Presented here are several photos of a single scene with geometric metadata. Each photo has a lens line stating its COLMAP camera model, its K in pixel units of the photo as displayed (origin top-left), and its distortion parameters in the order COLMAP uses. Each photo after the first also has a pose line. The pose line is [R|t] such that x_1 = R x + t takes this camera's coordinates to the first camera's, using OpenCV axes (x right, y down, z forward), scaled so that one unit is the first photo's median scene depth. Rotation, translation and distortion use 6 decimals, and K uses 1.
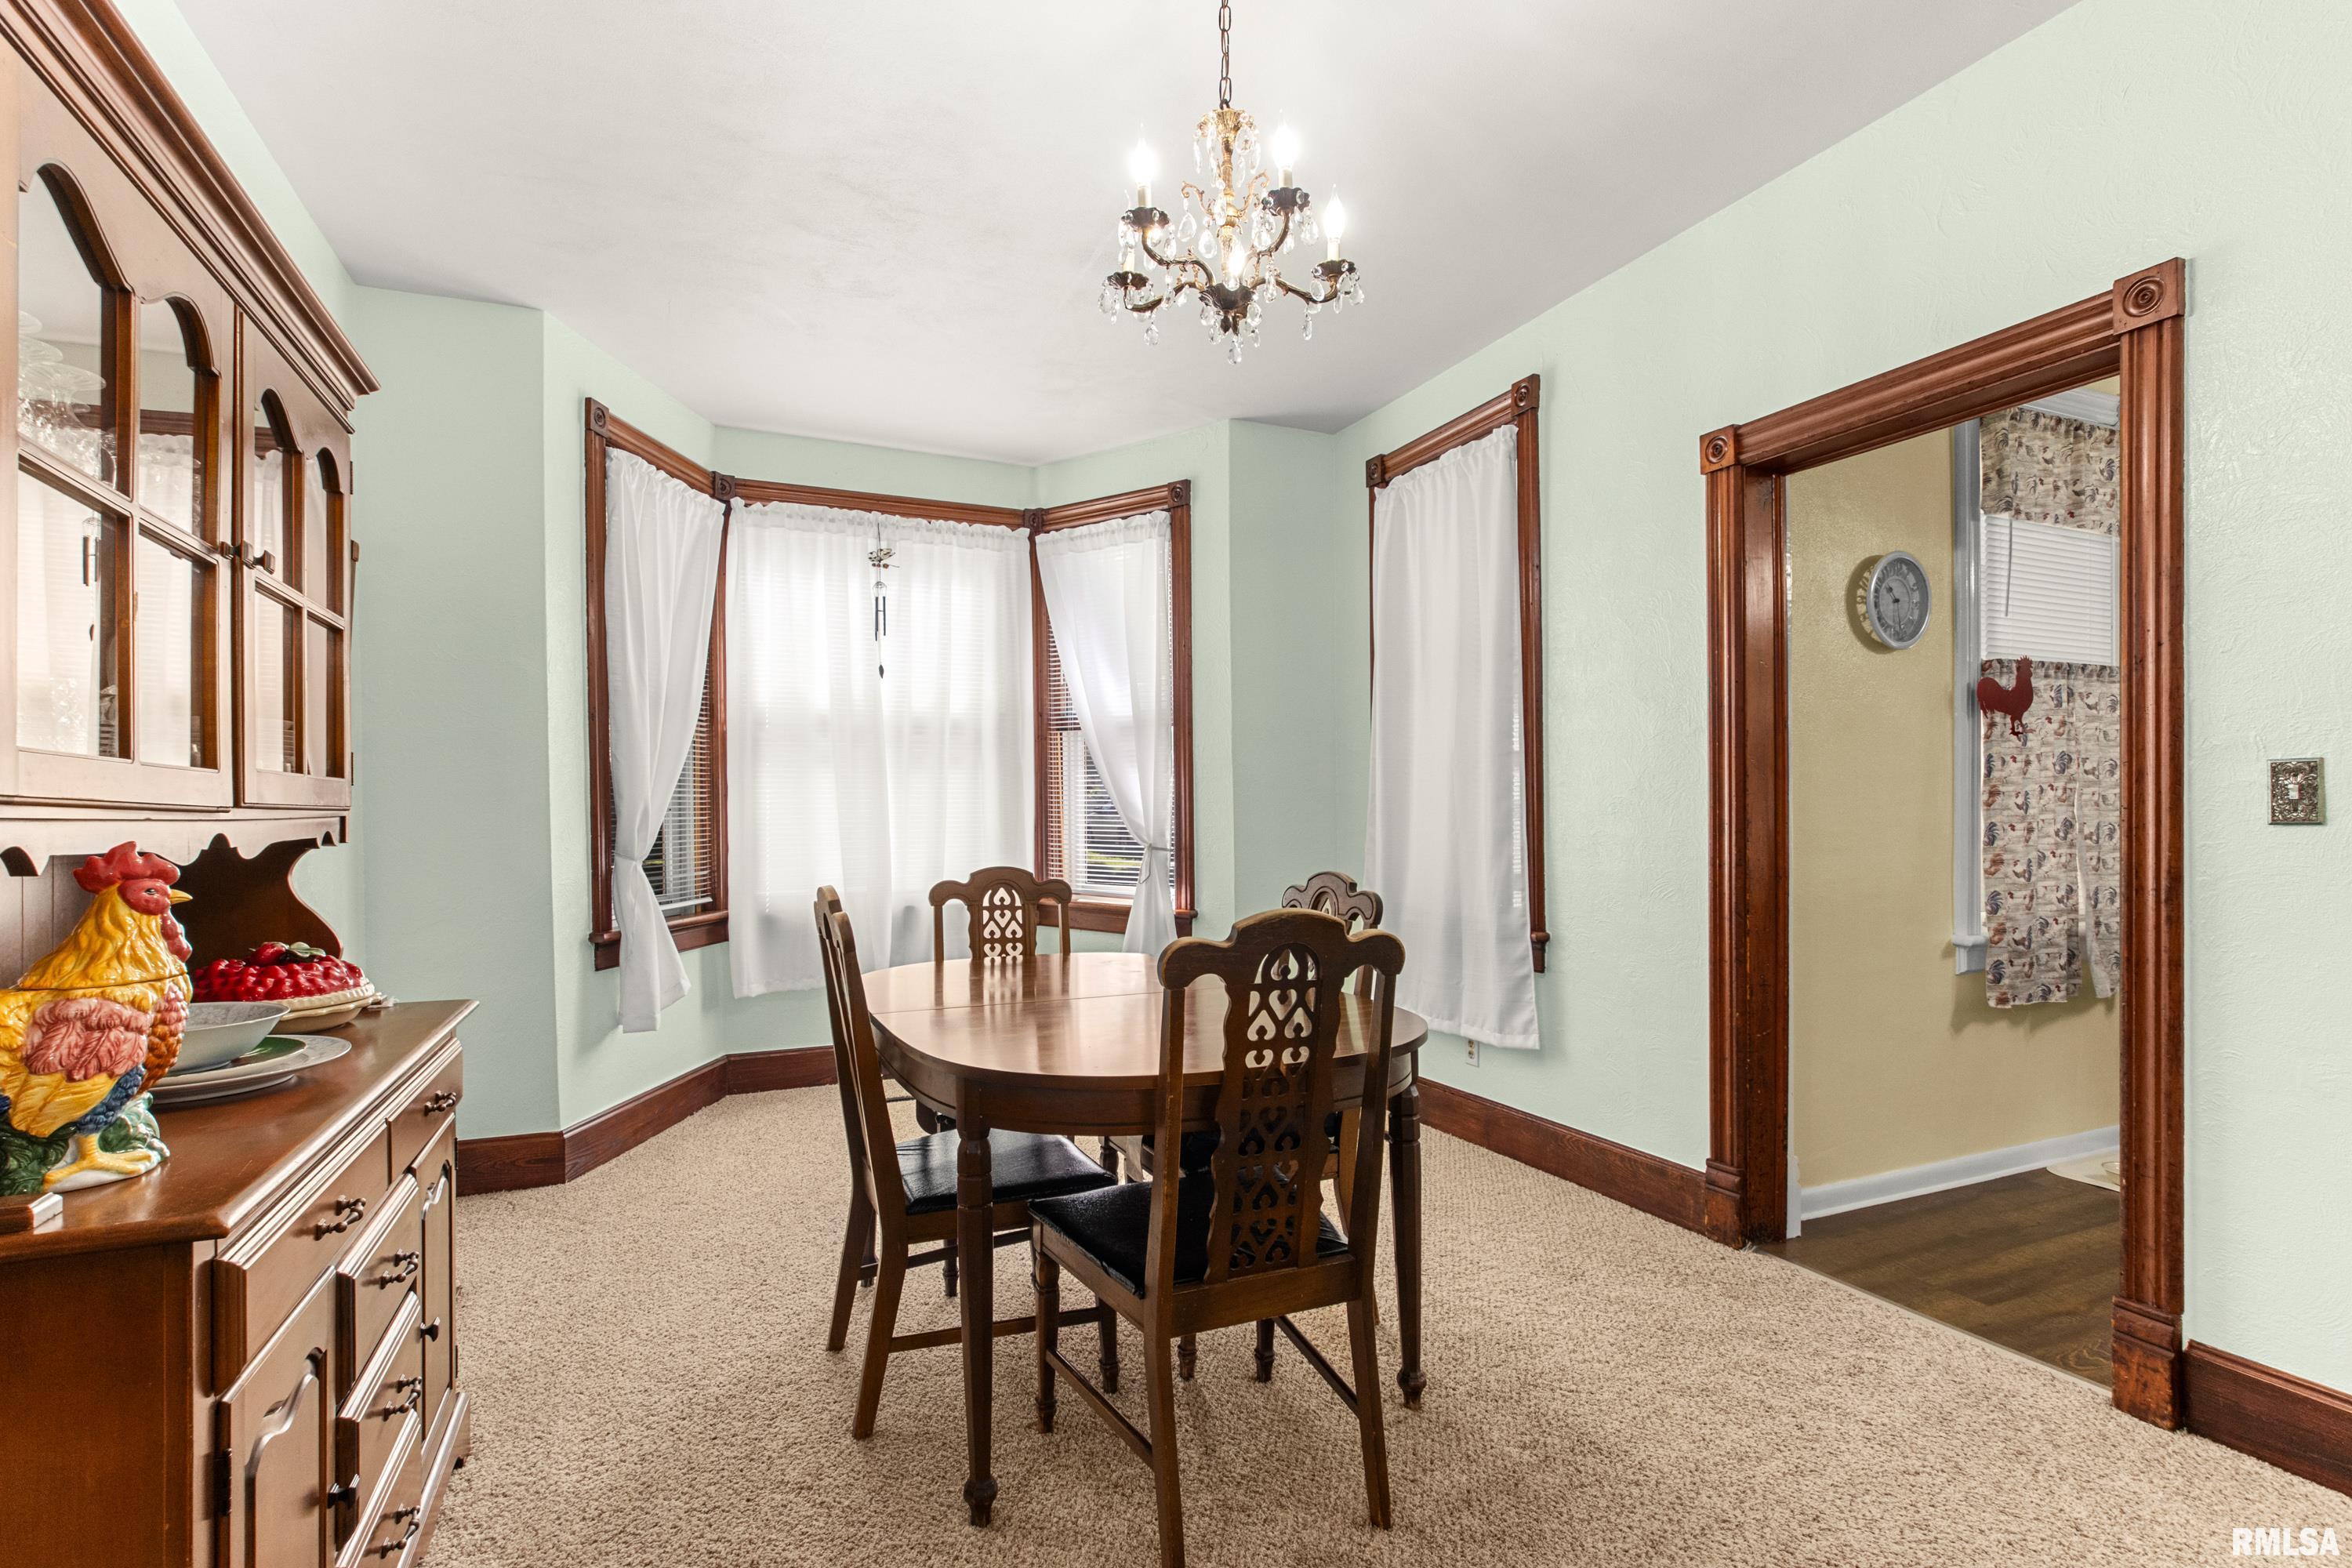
lens RADIAL K [[1109.1, 0, 1154.3], [0, 1109.1, 819.7], [0, 0, 1]] dist [-0.000095, -0.002333]
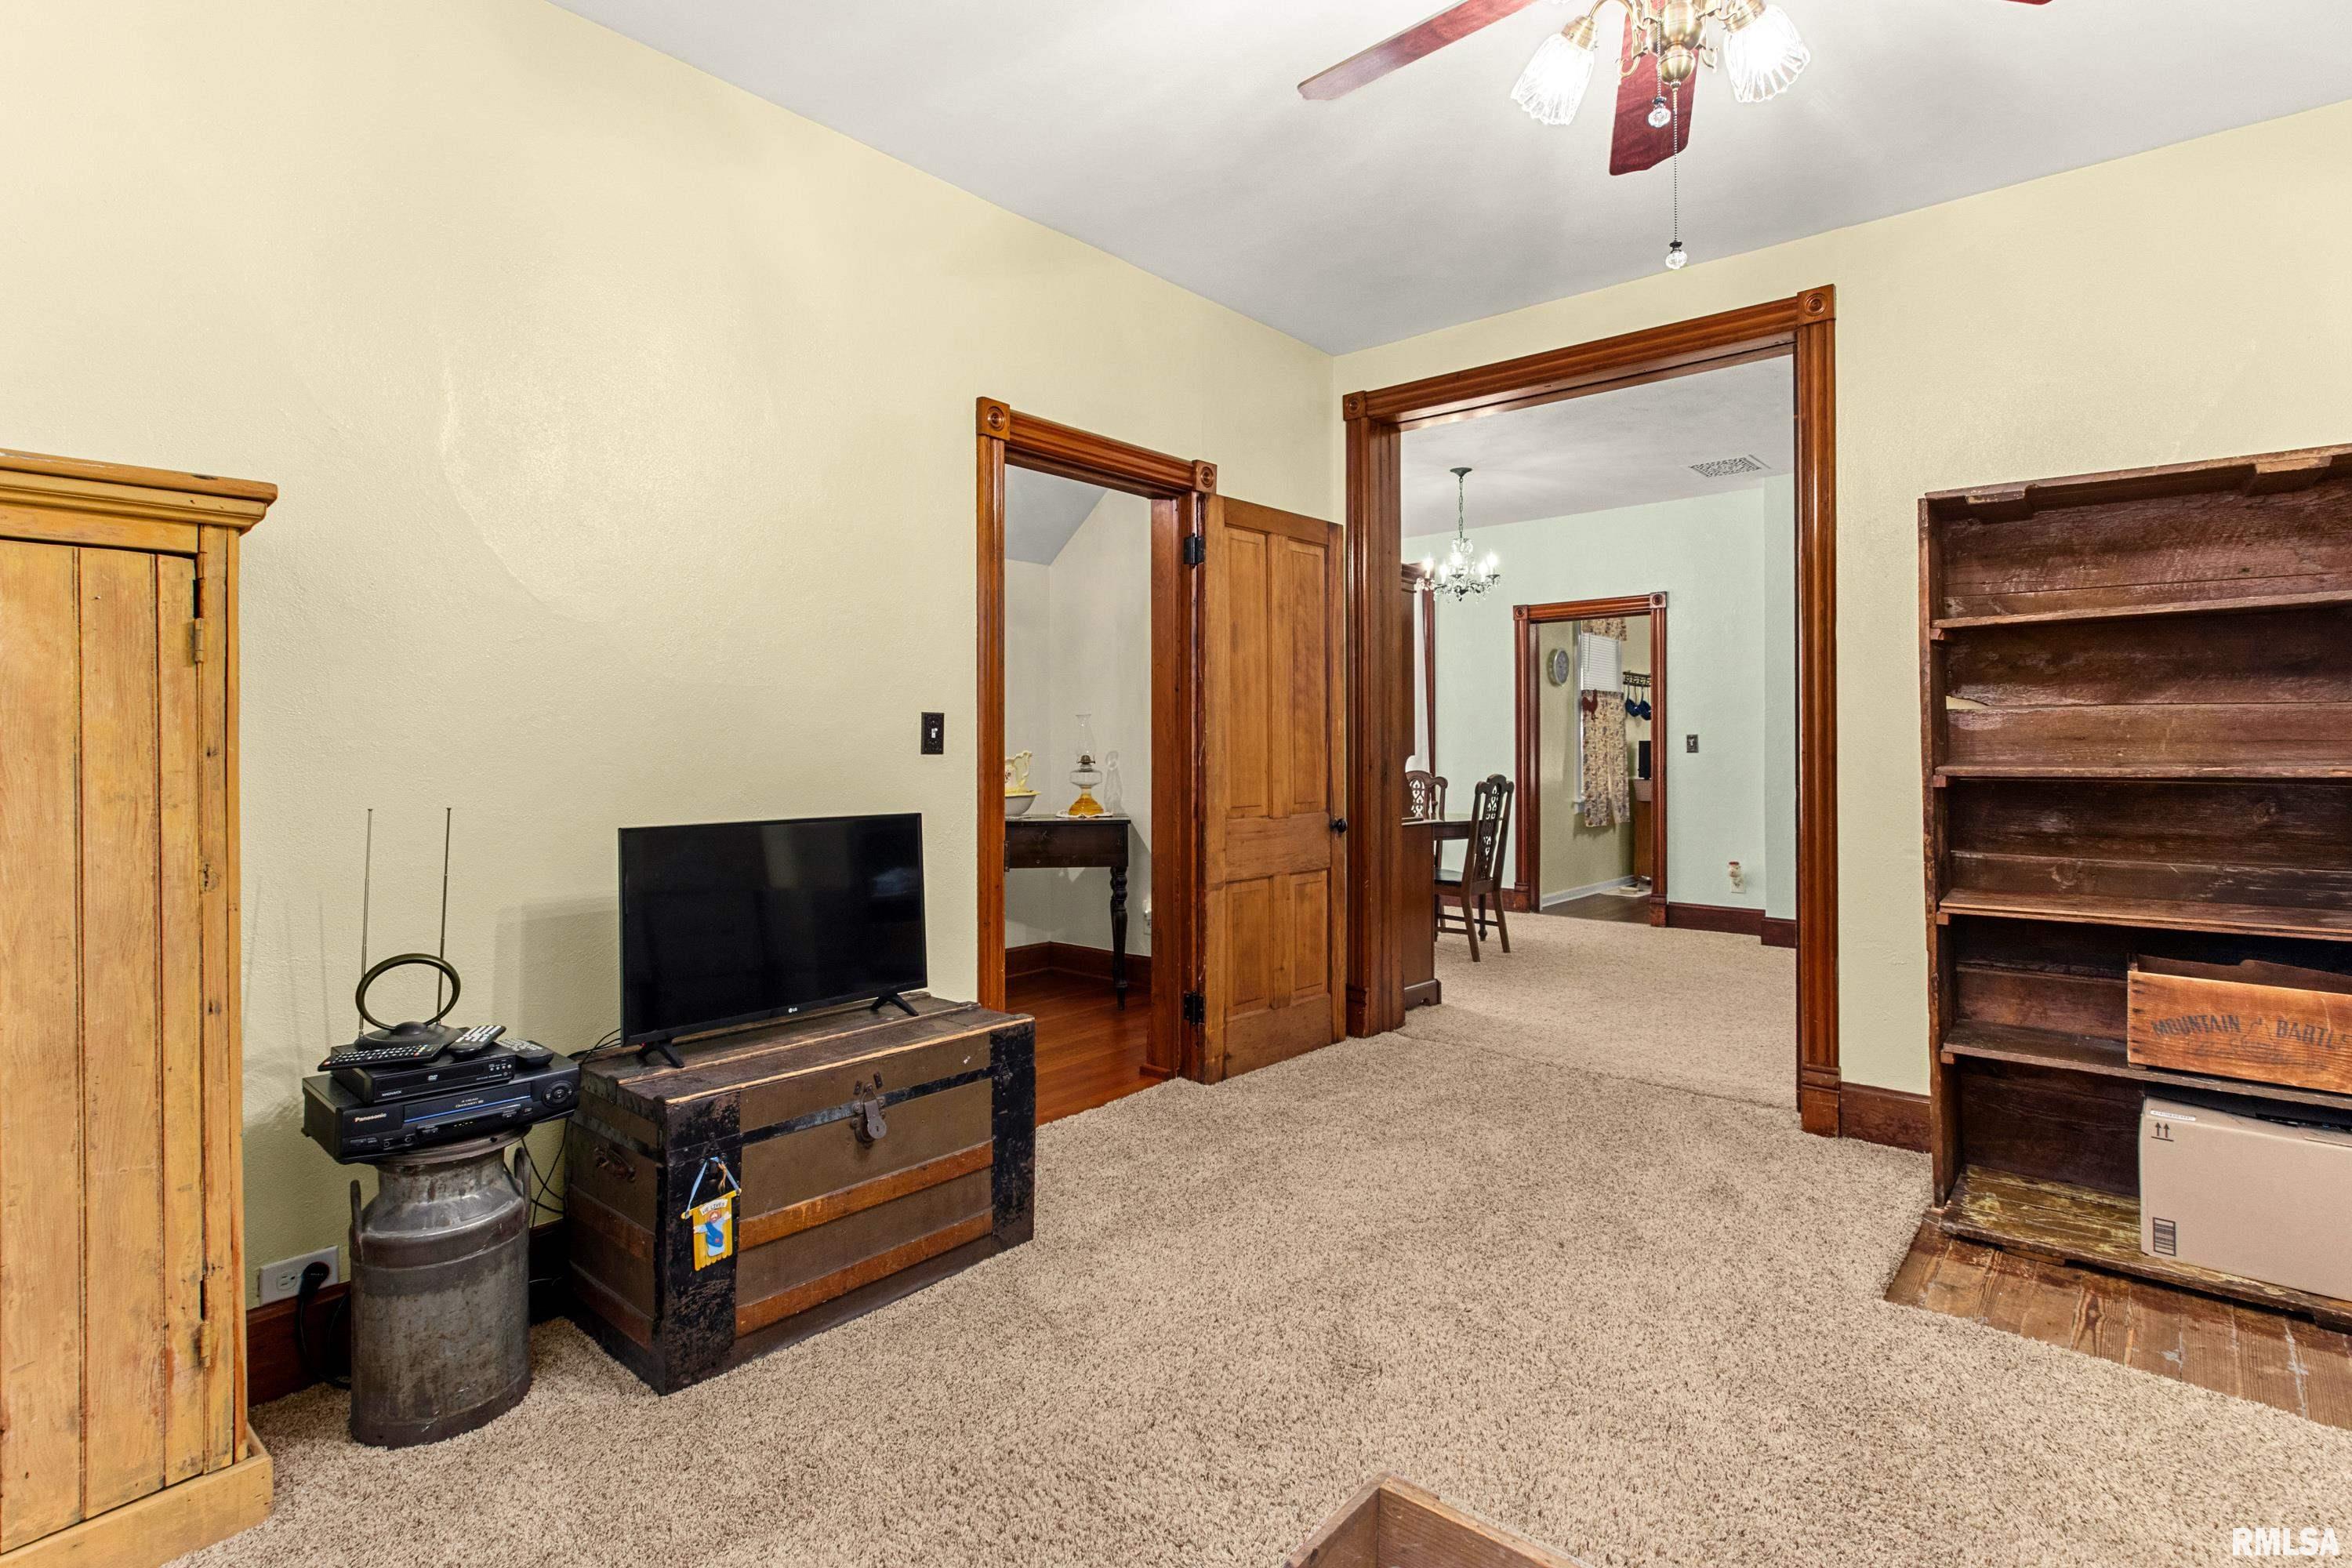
lens RADIAL K [[1109.1, 0, 1185.6], [0, 1109.1, 746.7], [0, 0, 1]] dist [-0.000095, -0.002333]
pose [[0.905074, 0.006512, 0.425203, -1.214392], [-0.001133, 0.999916, -0.012904, 0.020704], [-0.425252, 0.011197, 0.905006, -0.954684]]
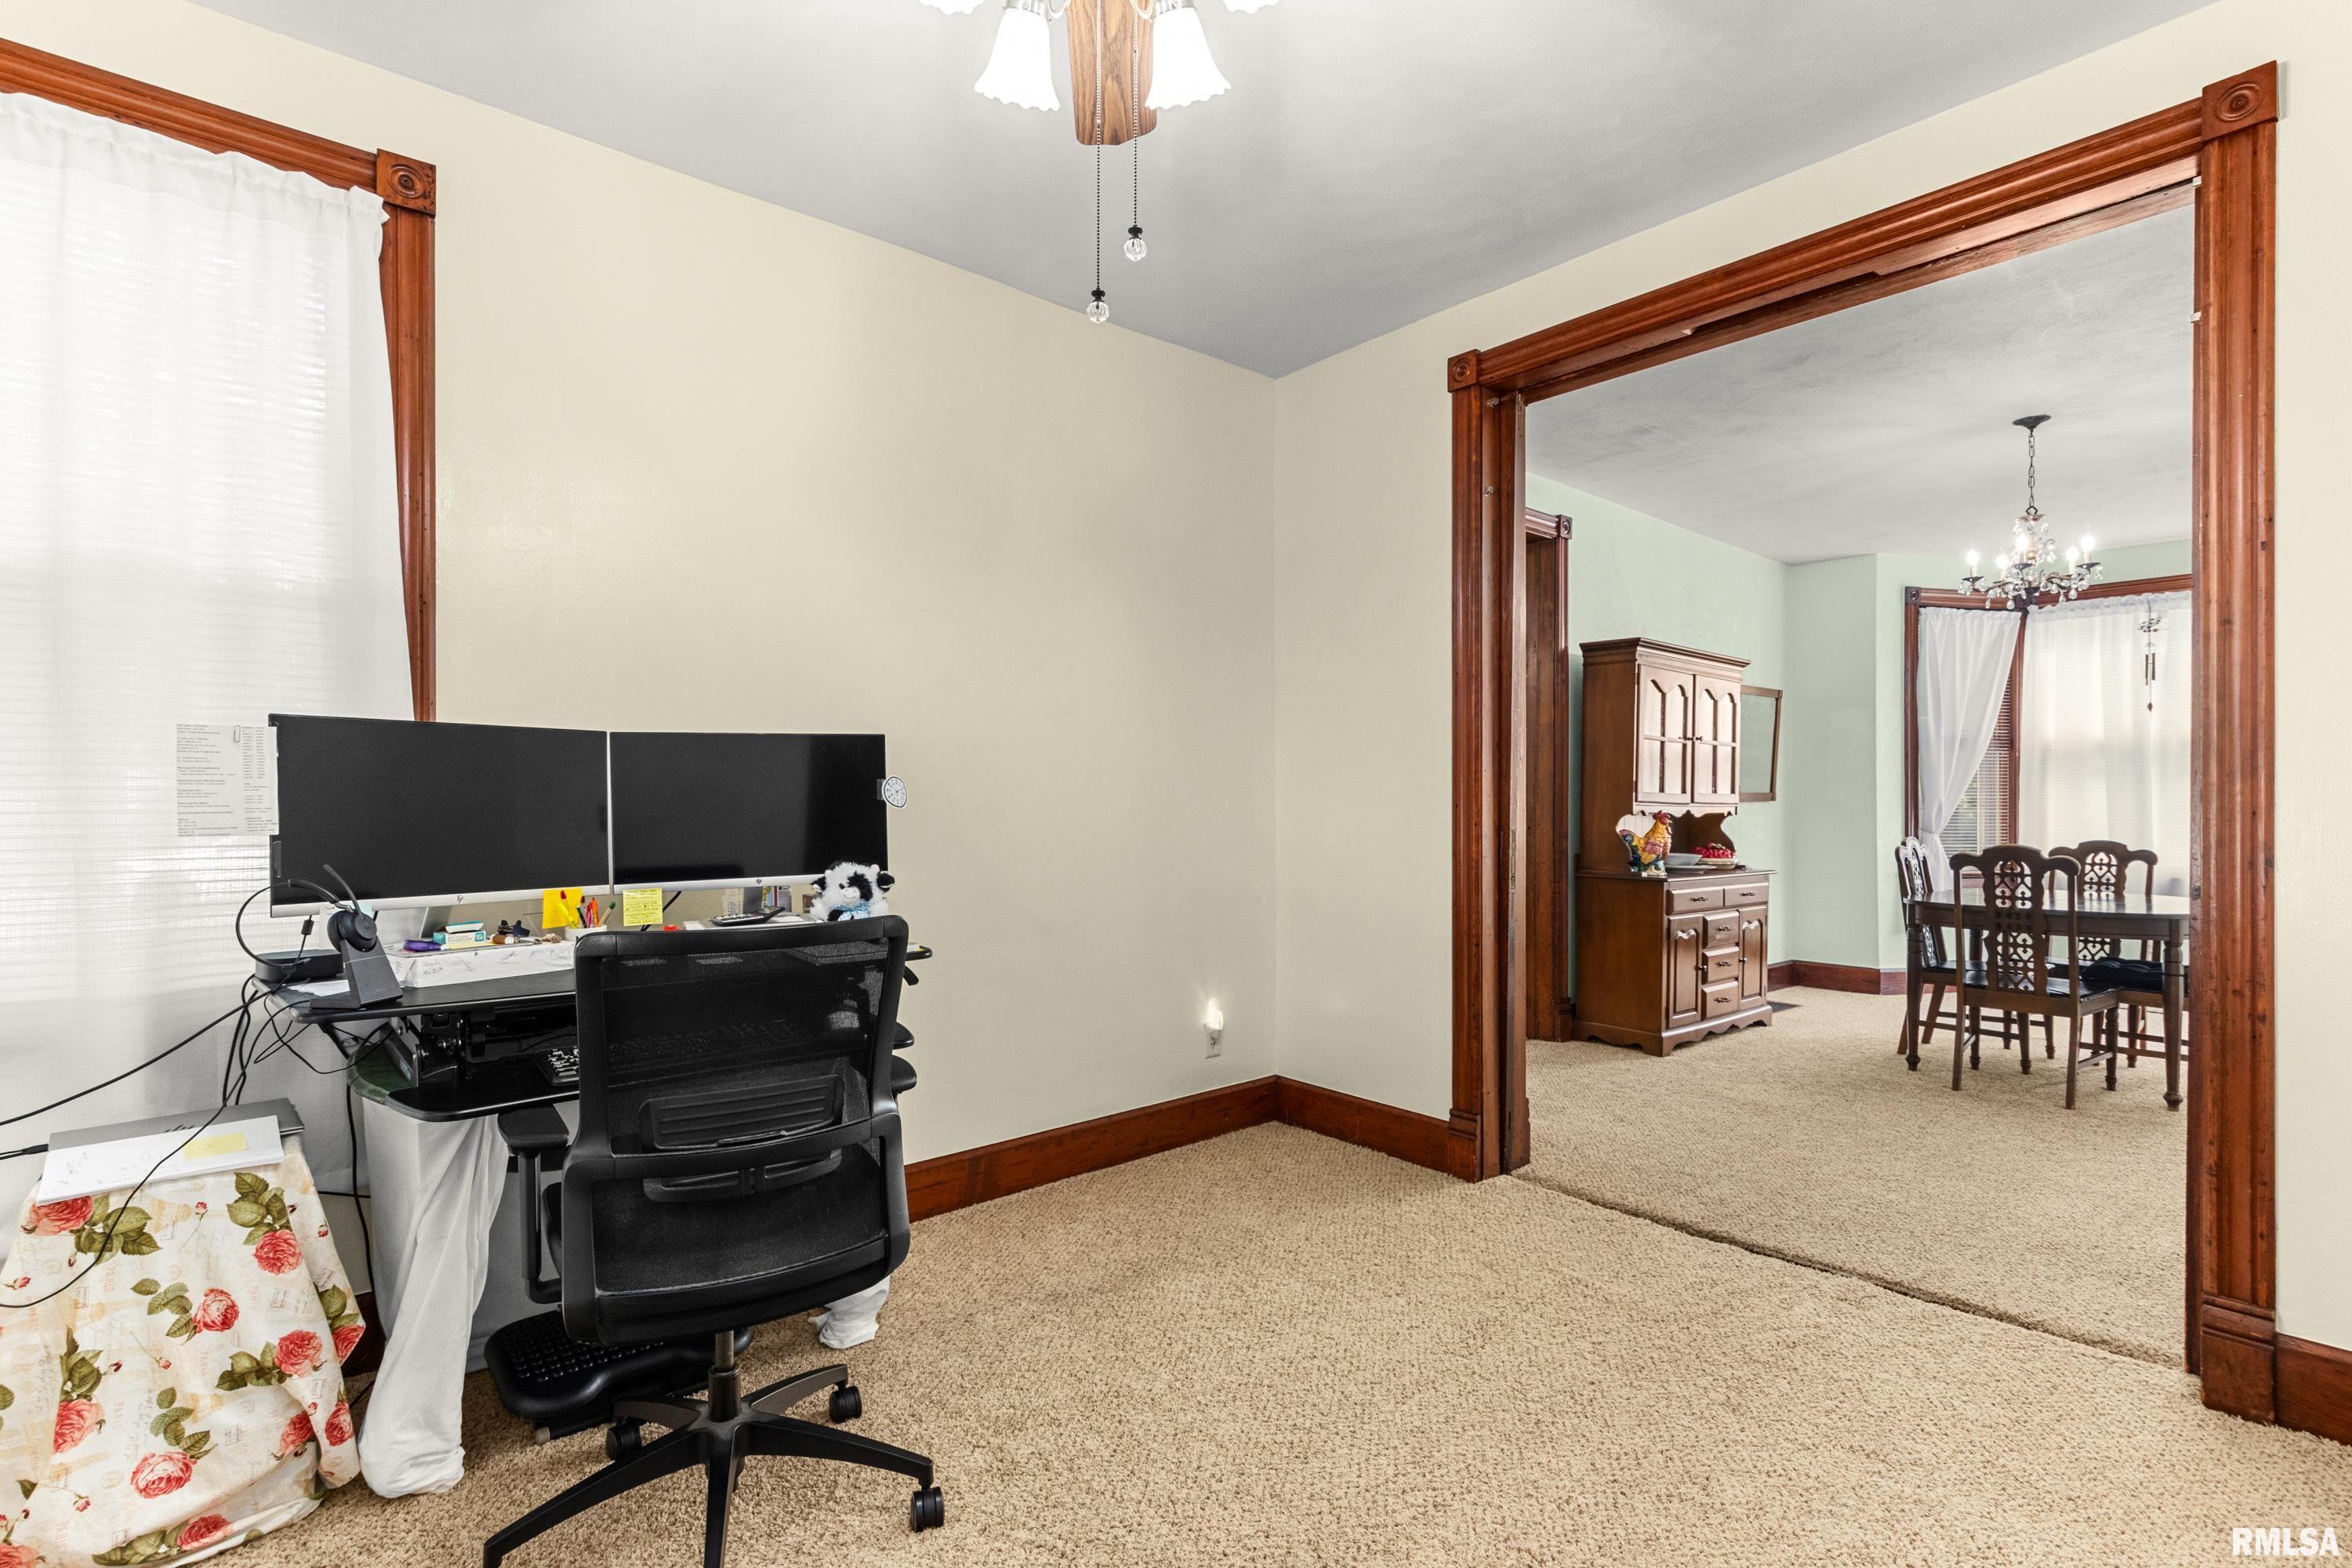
lens RADIAL K [[1109.1, 0, 1178.6], [0, 1109.1, 807.1], [0, 0, 1]] dist [-0.000095, -0.002333]
pose [[0.301550, 0.006177, -0.953430, 1.045183], [-0.014475, 0.999893, 0.001900, 0.009002], [0.953340, 0.013228, 0.301607, -0.847747]]
